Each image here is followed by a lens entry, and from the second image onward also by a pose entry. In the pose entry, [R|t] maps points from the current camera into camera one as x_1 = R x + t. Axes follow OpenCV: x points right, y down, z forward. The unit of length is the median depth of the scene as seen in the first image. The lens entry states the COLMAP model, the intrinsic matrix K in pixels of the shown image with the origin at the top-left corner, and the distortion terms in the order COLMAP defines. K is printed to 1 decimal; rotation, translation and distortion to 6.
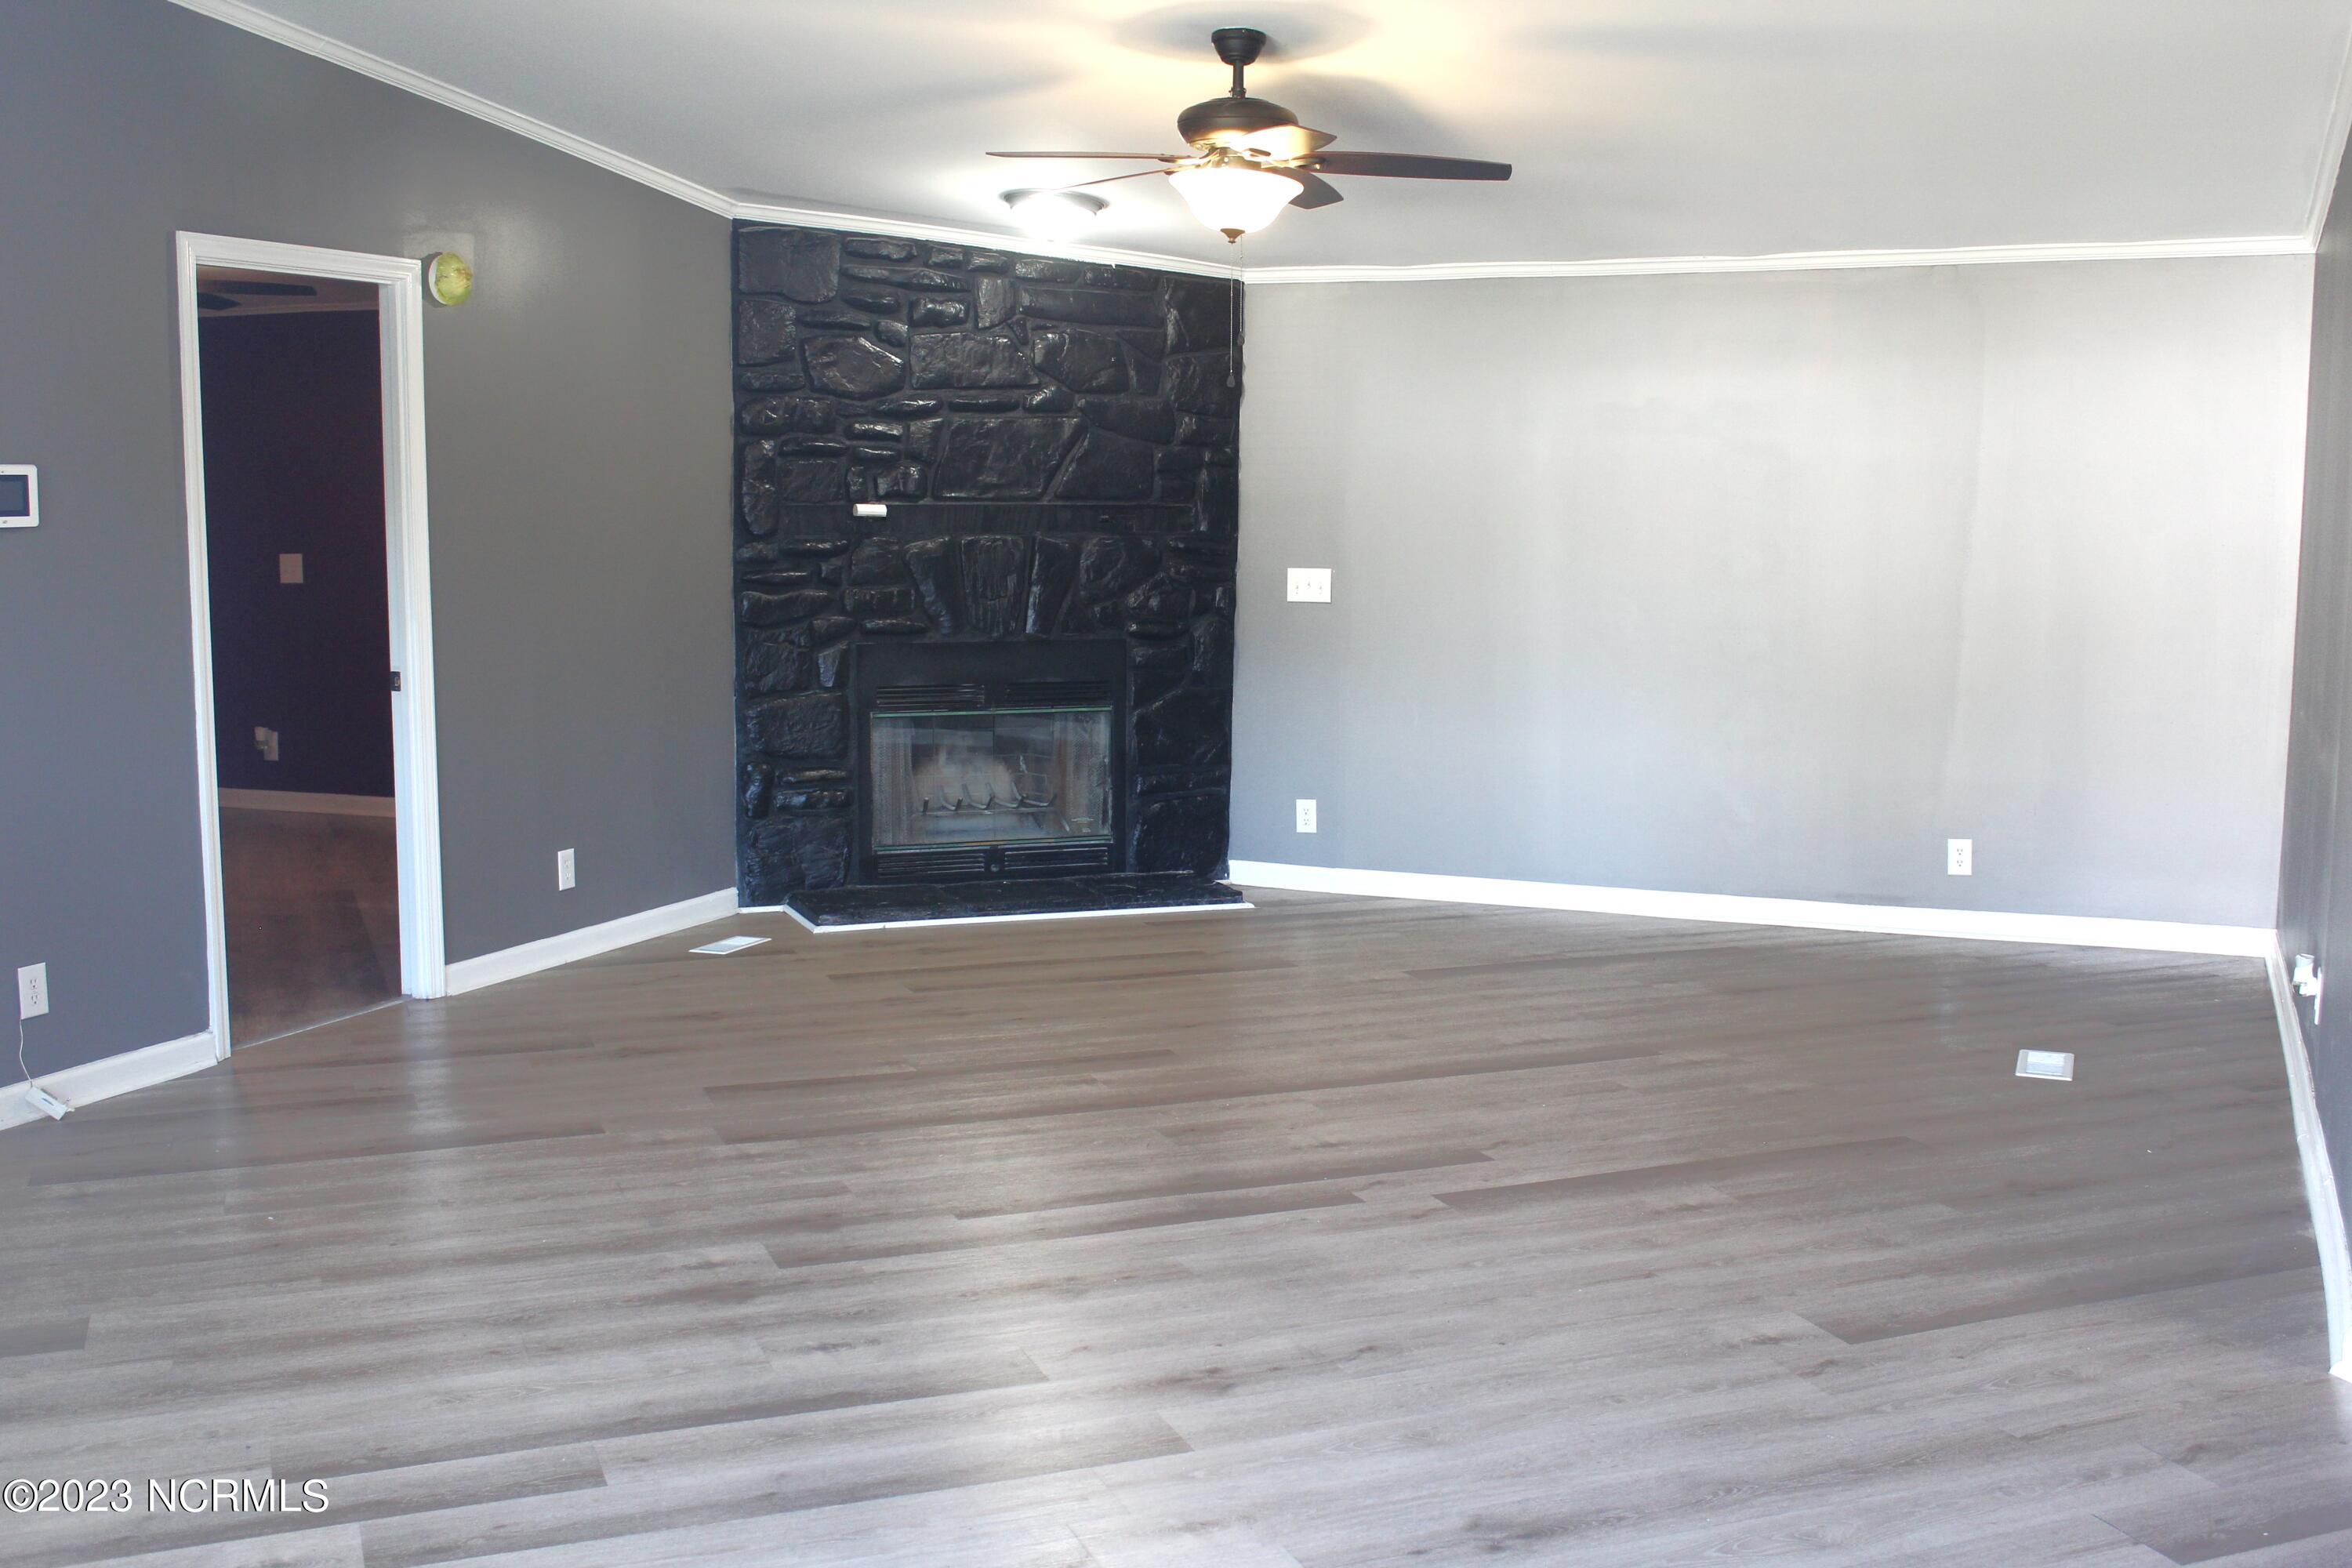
lens RADIAL K [[2362.4, 0, 1176.0], [0, 2362.4, 784.0], [0, 0, 1]] dist [-0.117395, 0.127990]
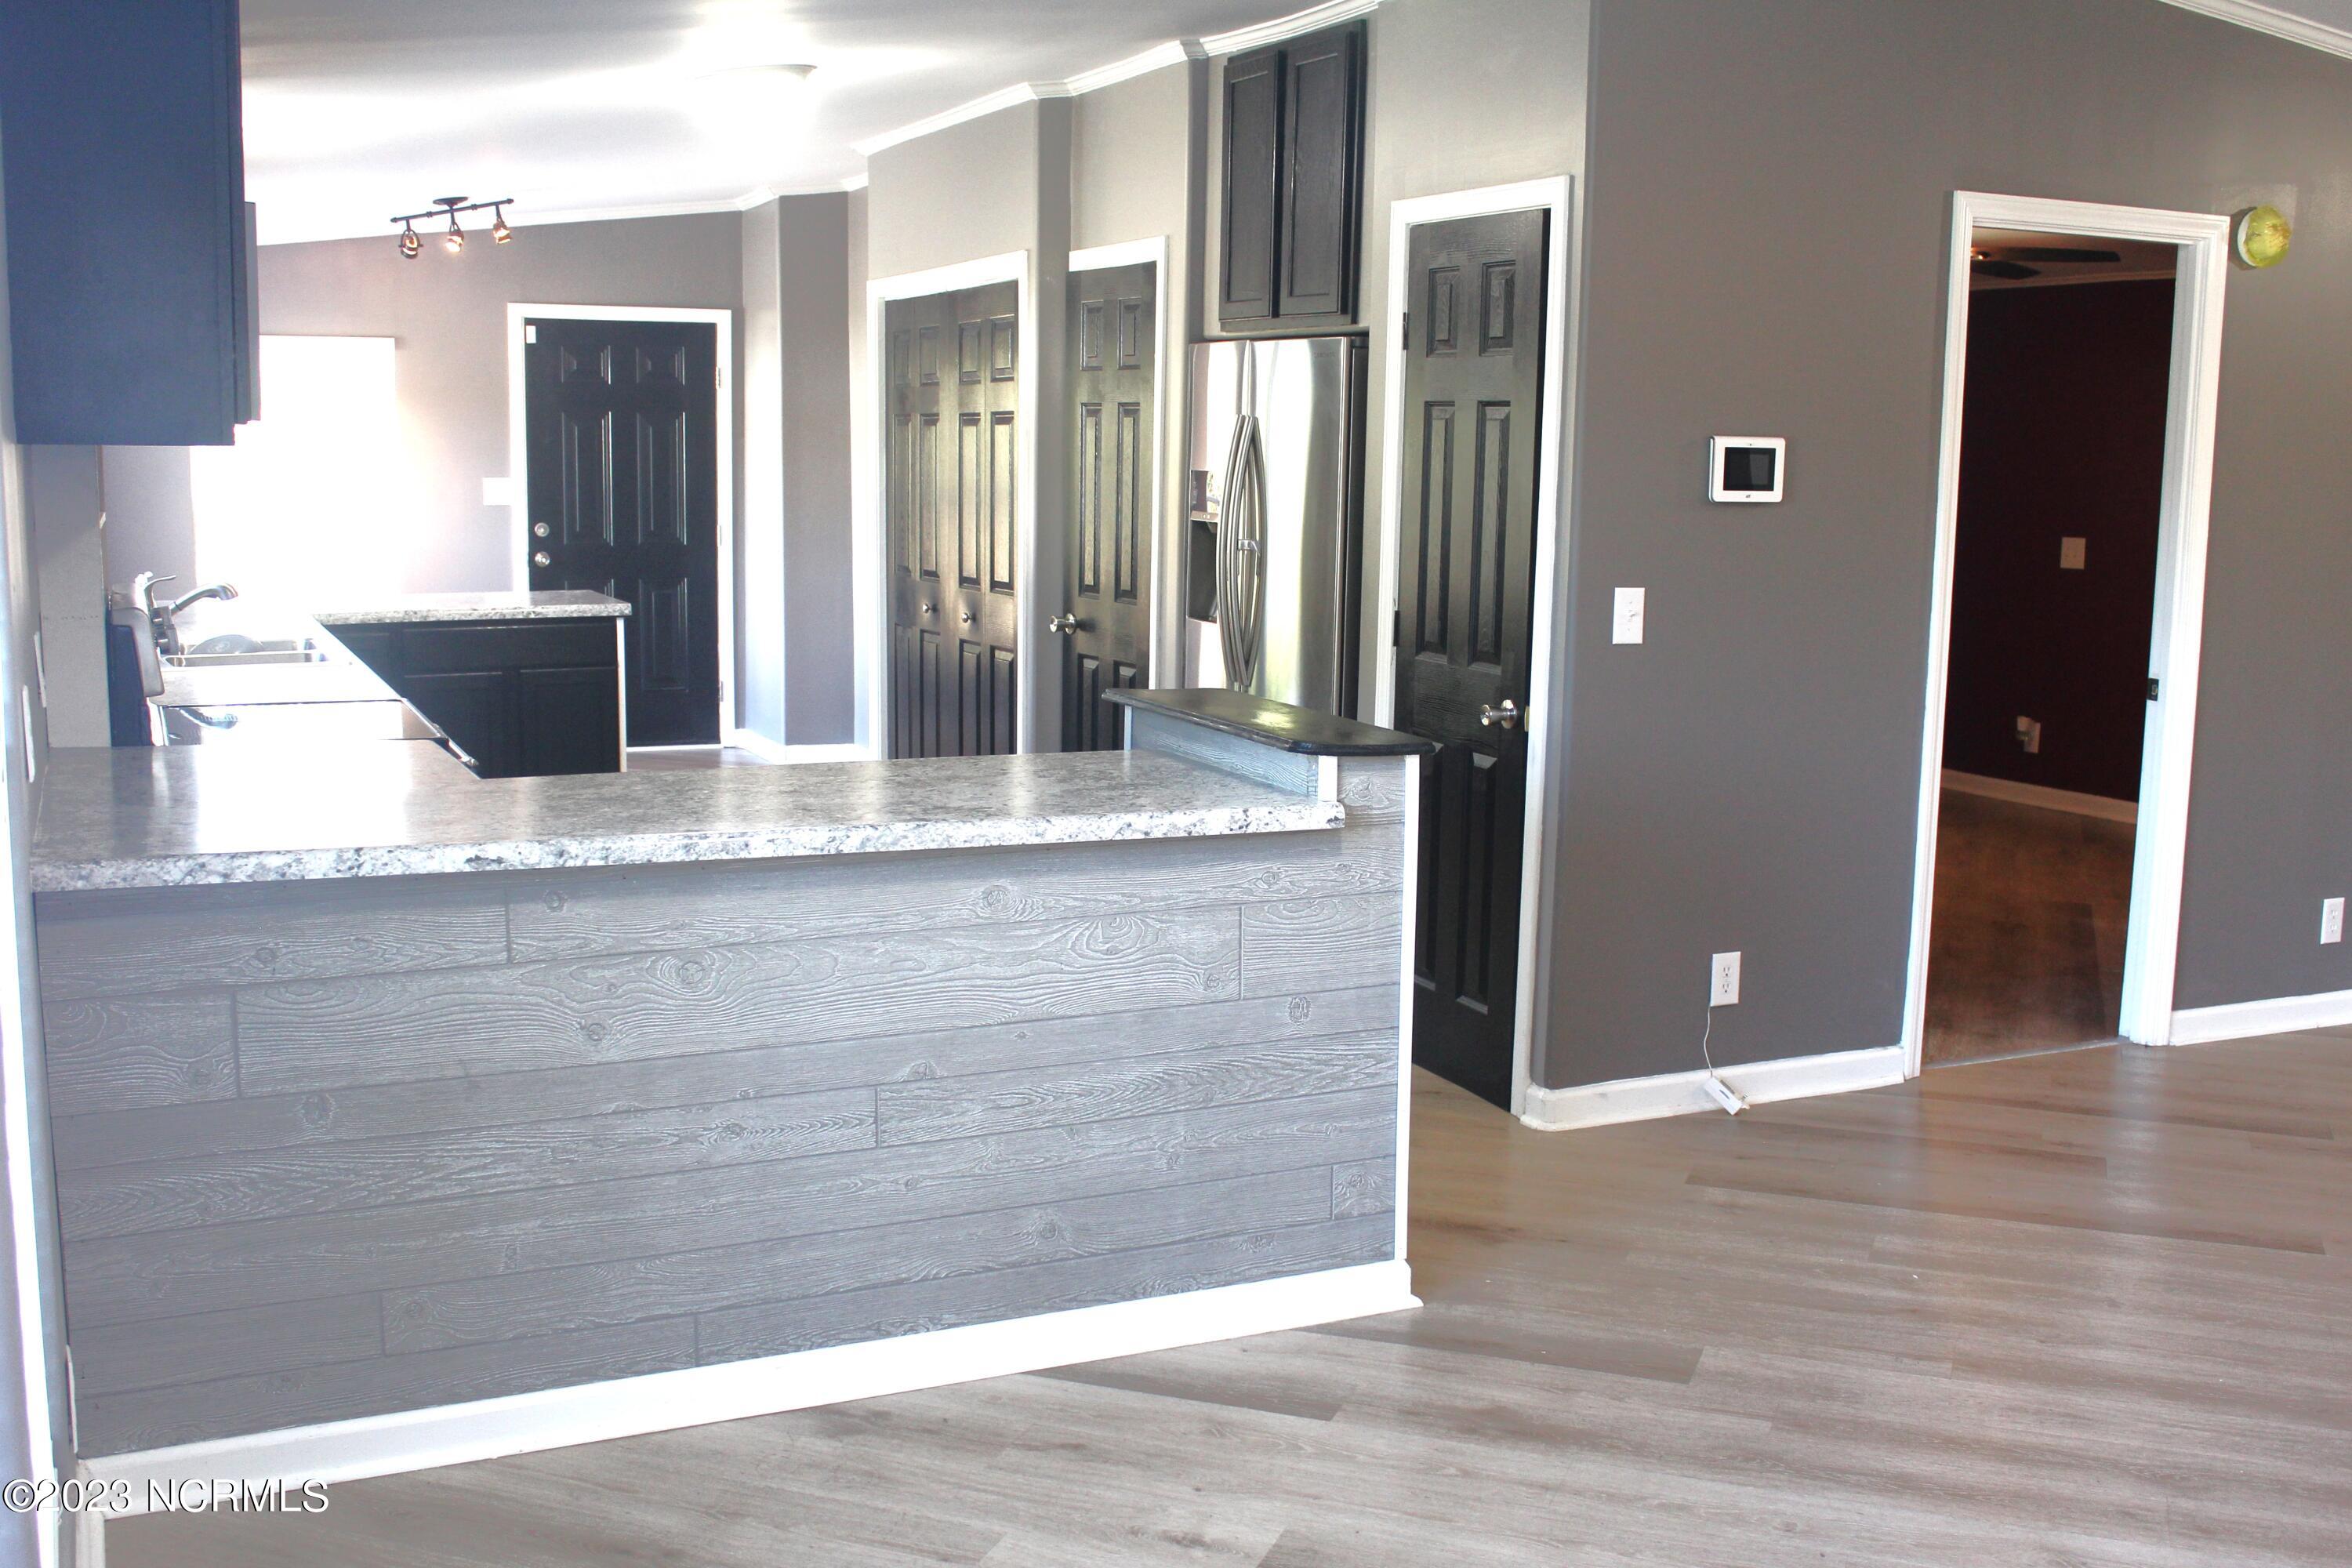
lens RADIAL K [[2362.4, 0, 1176.0], [0, 2362.4, 784.0], [0, 0, 1]] dist [-0.117395, 0.127990]
pose [[0.736734, 0.107084, -0.667650, -0.012960], [-0.100156, 0.993771, 0.048871, -0.015924], [0.668724, 0.030865, 0.742870, 0.100335]]
